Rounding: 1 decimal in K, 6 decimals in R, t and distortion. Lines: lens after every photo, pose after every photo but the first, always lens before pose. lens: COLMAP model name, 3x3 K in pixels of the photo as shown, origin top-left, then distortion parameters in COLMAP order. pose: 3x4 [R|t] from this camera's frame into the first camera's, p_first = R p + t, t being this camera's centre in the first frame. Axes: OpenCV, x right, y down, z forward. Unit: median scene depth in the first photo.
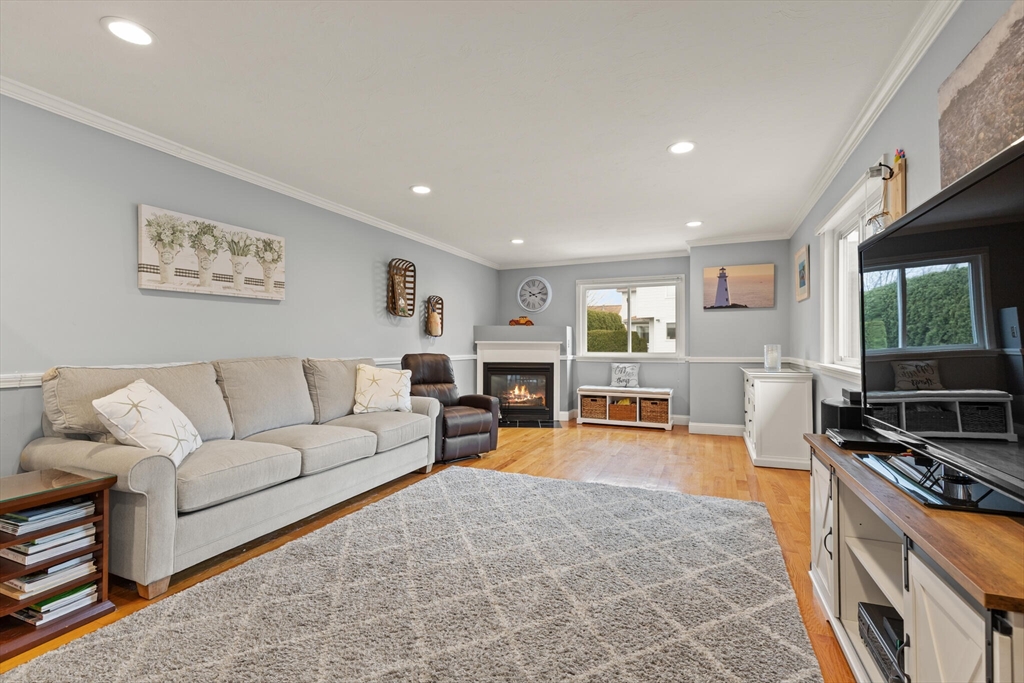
lens RADIAL K [[460.8, 0, 514.8], [0, 460.8, 344.1], [0, 0, 1]] dist [0.002259, -0.000171]
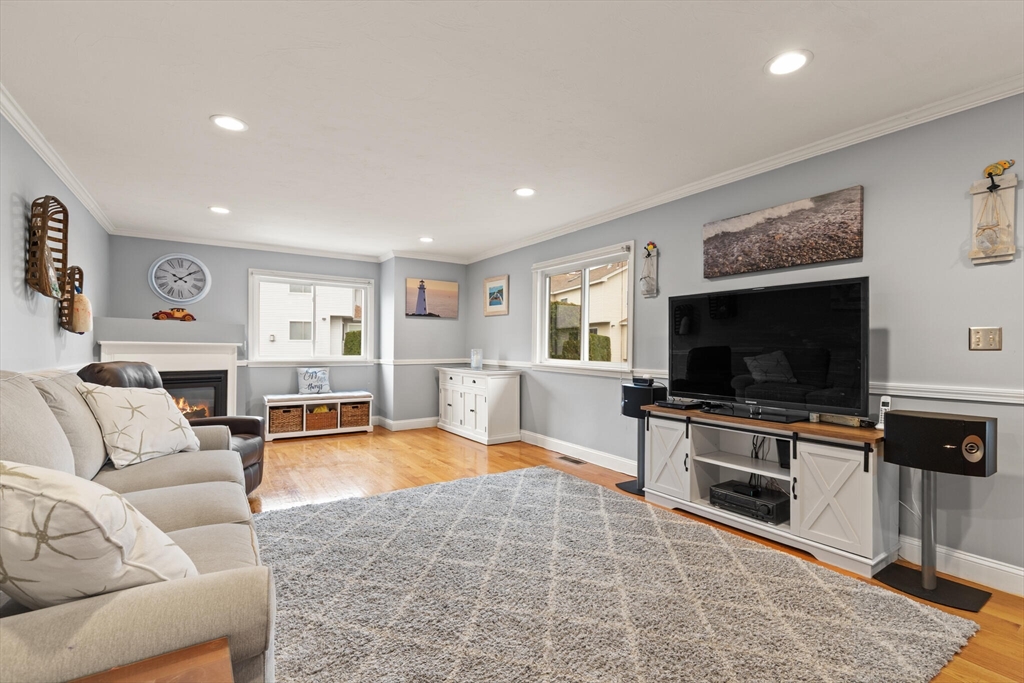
lens RADIAL K [[466.9, 0, 520.9], [0, 466.9, 352.9], [0, 0, 1]] dist [0.002015, -0.000193]
pose [[0.546499, -0.004432, 0.837448, -0.377391], [-0.010238, 0.999876, 0.011973, -0.004116], [-0.837397, -0.015117, 0.546386, 0.171958]]
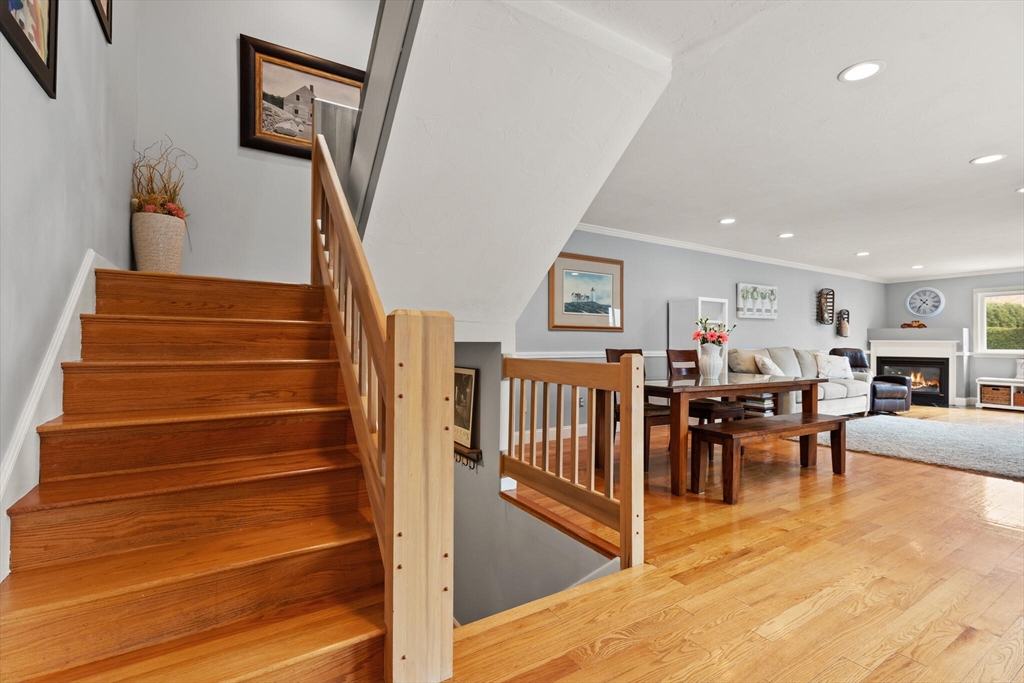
lens RADIAL K [[463.1, 0, 514.1], [0, 463.1, 340.9], [0, 0, 1]] dist [0.002512, -0.000396]
pose [[0.819813, 0.000620, -0.572631, -0.192945], [-0.004811, 0.999972, -0.005806, 0.009674], [0.572611, 0.007515, 0.819793, -0.833957]]
